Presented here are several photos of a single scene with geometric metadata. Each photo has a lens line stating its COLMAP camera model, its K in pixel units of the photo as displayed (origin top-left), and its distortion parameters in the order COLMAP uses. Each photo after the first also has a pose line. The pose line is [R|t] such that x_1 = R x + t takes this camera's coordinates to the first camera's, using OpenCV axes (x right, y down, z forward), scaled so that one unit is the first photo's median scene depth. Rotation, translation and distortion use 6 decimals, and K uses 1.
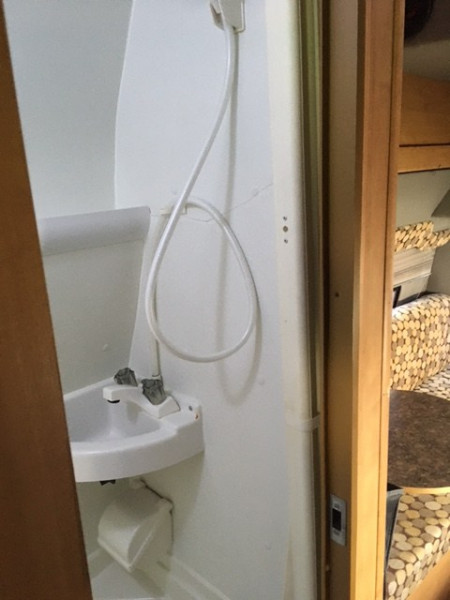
lens RADIAL K [[514.9, 0, 218.7], [0, 514.9, 302.5], [0, 0, 1]] dist [0.073629, -0.104787]
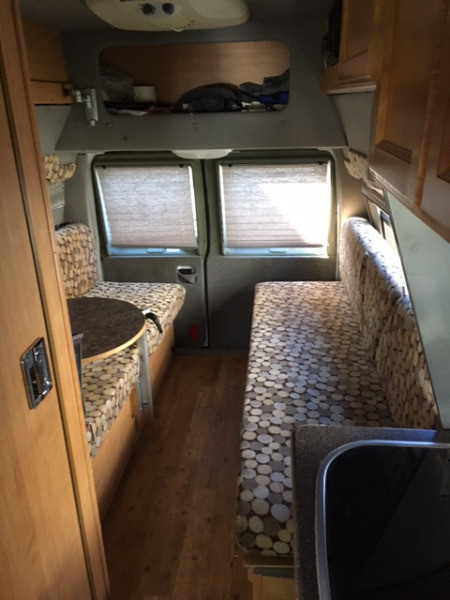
lens RADIAL K [[514.9, 0, 222.7], [0, 514.9, 306.1], [0, 0, 1]] dist [0.073629, -0.104787]
pose [[0.767074, -0.212311, 0.605410, -0.064114], [0.164398, 0.977196, 0.134395, 0.069594], [-0.620138, -0.003563, 0.784485, -0.107880]]
